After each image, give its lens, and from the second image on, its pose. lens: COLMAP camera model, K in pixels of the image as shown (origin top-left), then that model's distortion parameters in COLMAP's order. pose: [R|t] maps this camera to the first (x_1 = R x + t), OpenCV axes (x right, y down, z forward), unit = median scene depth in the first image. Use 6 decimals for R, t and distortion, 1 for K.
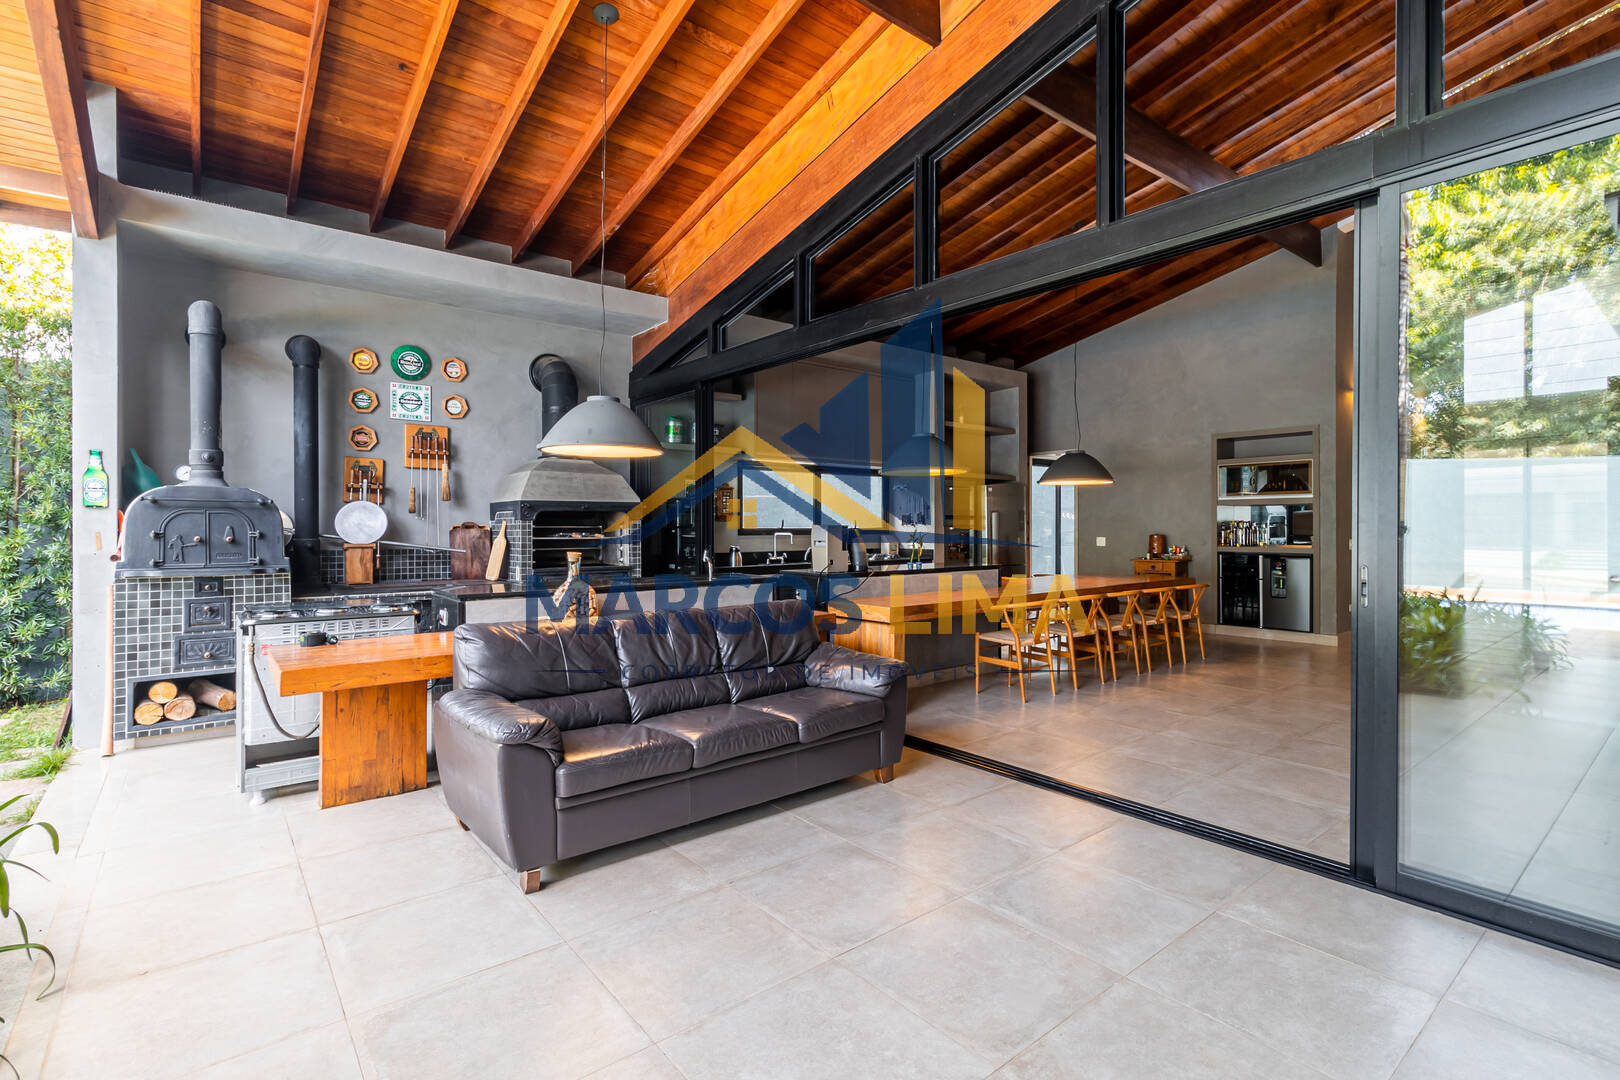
lens RADIAL K [[750.0, 0, 800.1], [0, 750.0, 526.7], [0, 0, 1]] dist [0.000077, -0.000046]
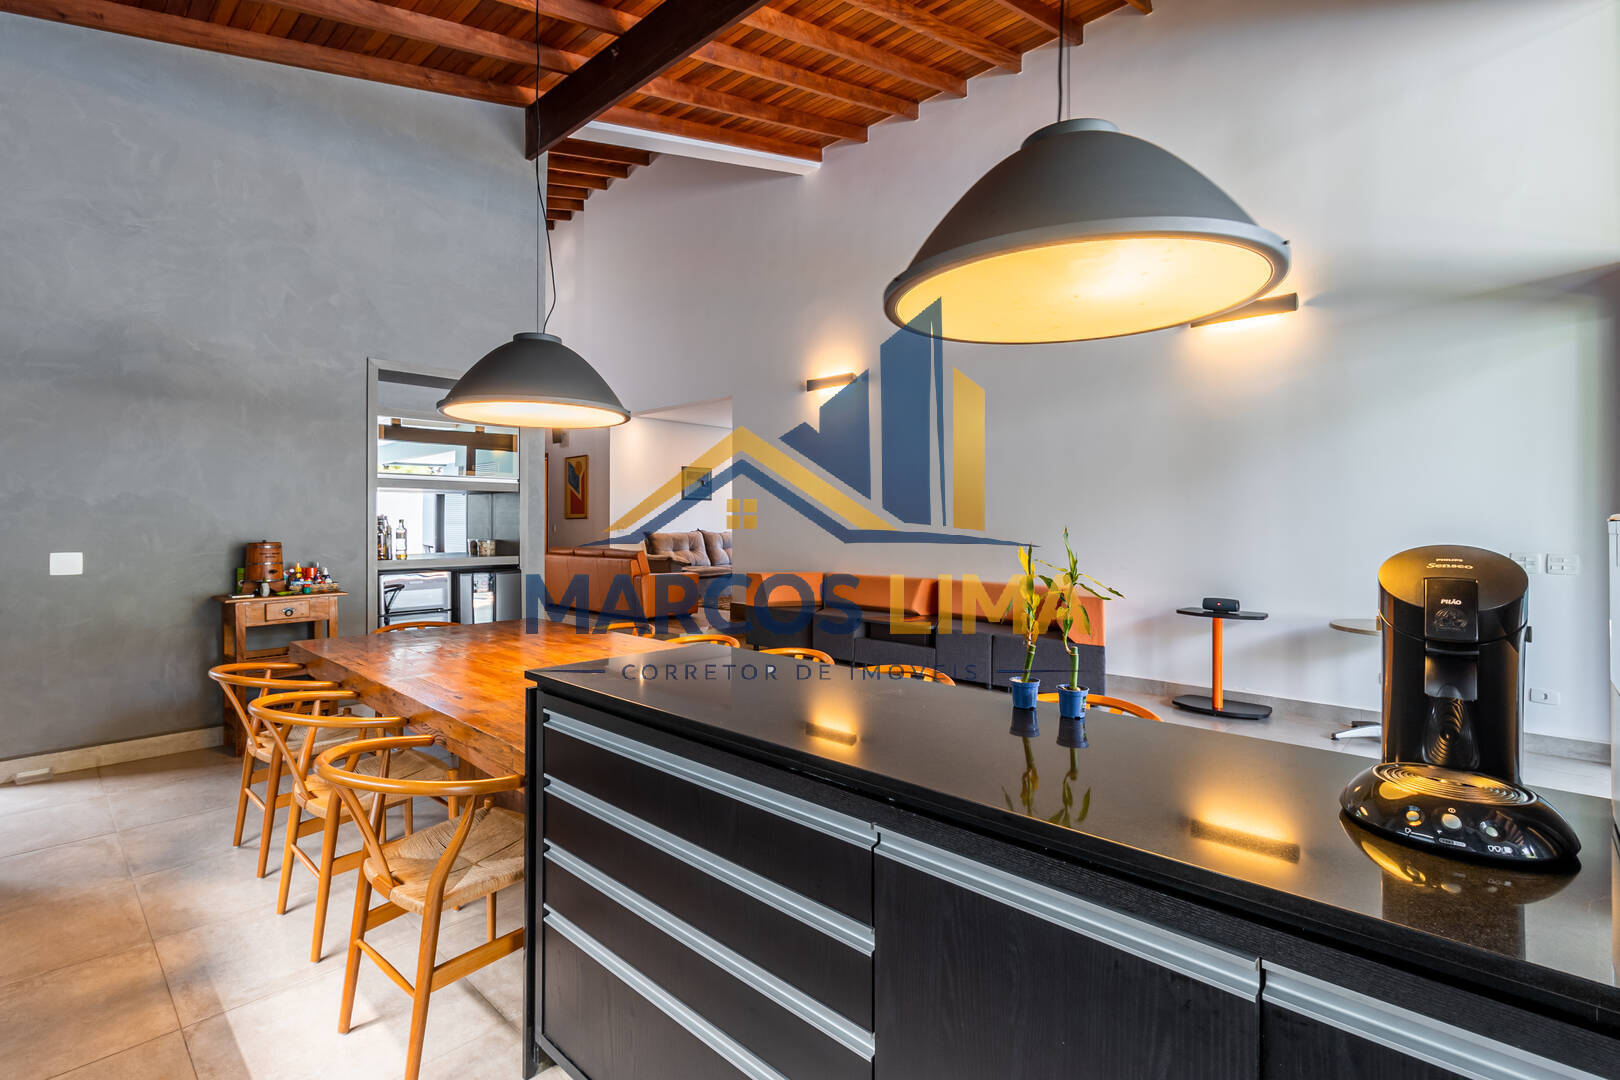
lens RADIAL K [[743.9, 0, 812.4], [0, 743.9, 522.3], [0, 0, 1]] dist [0.000981, 0.000231]
pose [[-0.130647, 0.009471, 0.991384, -0.034347], [0.003505, 0.999953, -0.009091, 0.003549], [-0.991423, 0.002287, -0.130674, 0.744097]]
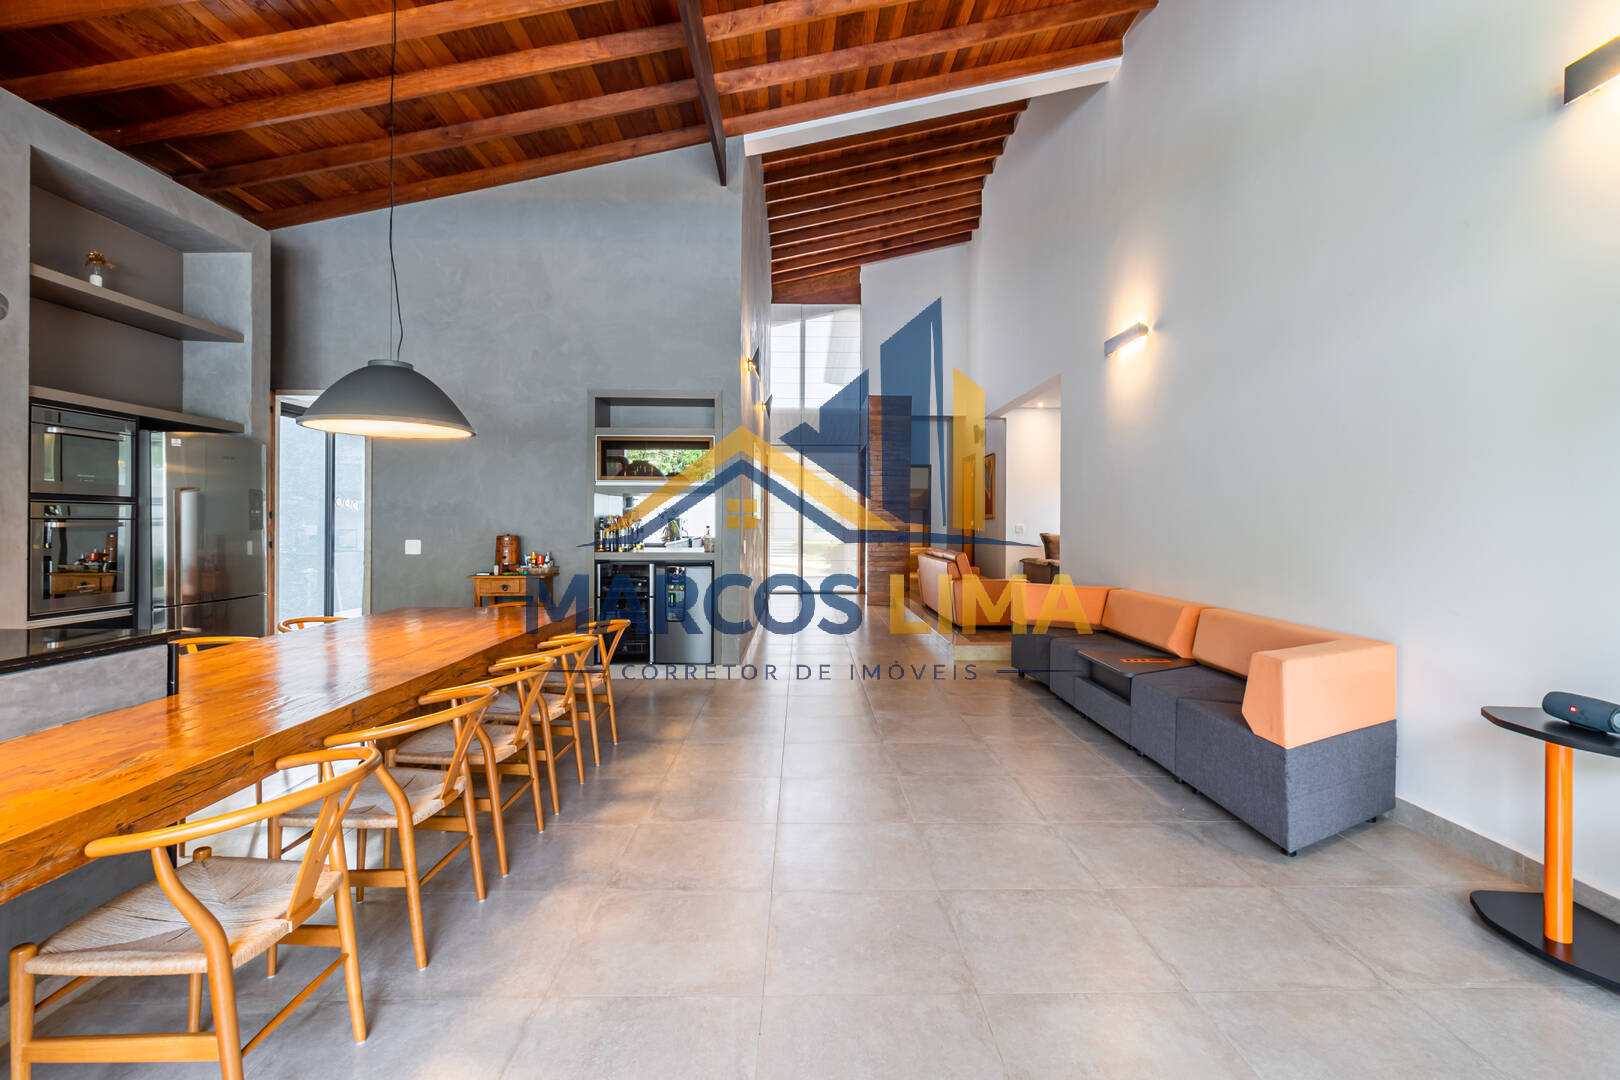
lens RADIAL K [[743.9, 0, 812.4], [0, 743.9, 522.3], [0, 0, 1]] dist [0.000981, 0.000231]
pose [[0.602552, 0.006438, 0.798054, 0.127934], [-0.005691, 0.999977, -0.003770, -0.000030], [-0.798059, -0.002270, 0.602575, 0.421171]]
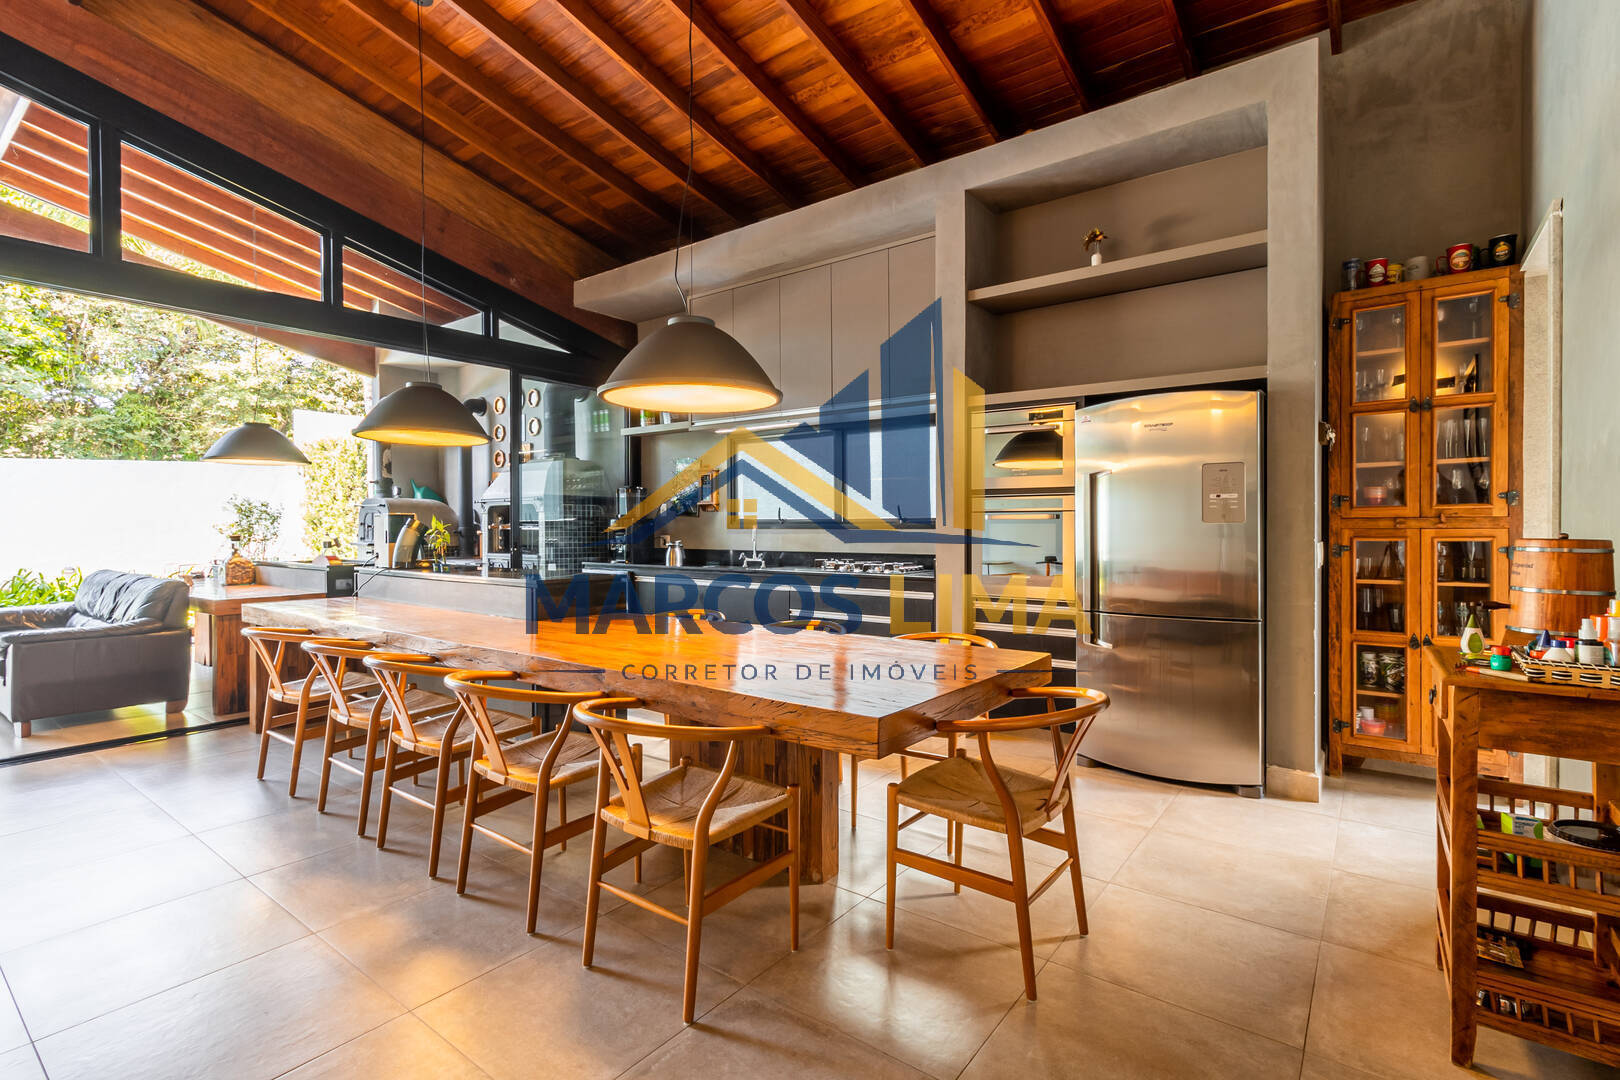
lens RADIAL K [[750.0, 0, 800.1], [0, 750.0, 526.7], [0, 0, 1]] dist [0.000077, -0.000046]
pose [[0.229871, -0.000838, -0.973221, 0.641286], [-0.002540, 0.999996, -0.001461, 0.009463], [0.973218, 0.002808, 0.229868, 0.800442]]
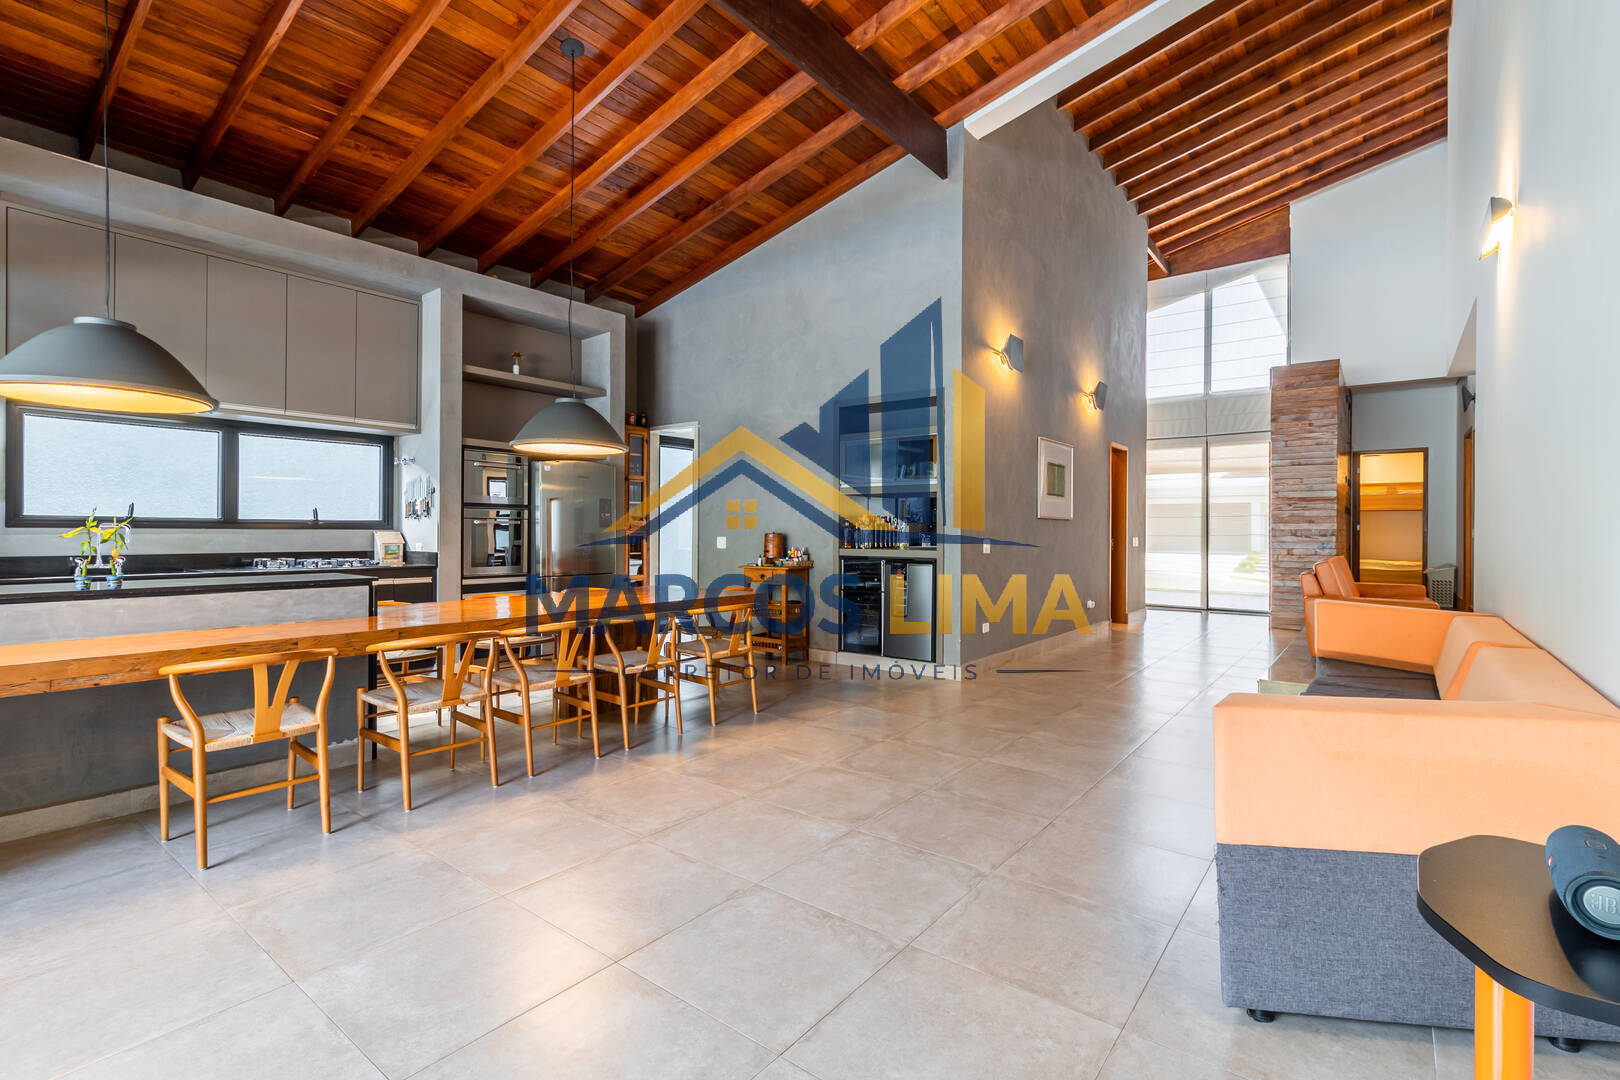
lens RADIAL K [[735.4, 0, 808.4], [0, 735.4, 531.4], [0, 0, 1]] dist [0.001924, 0.000410]
pose [[0.972079, 0.007203, 0.234543, 0.347572], [-0.006831, 0.999974, -0.002399, 0.010488], [-0.234555, 0.000730, 0.972103, 0.280771]]
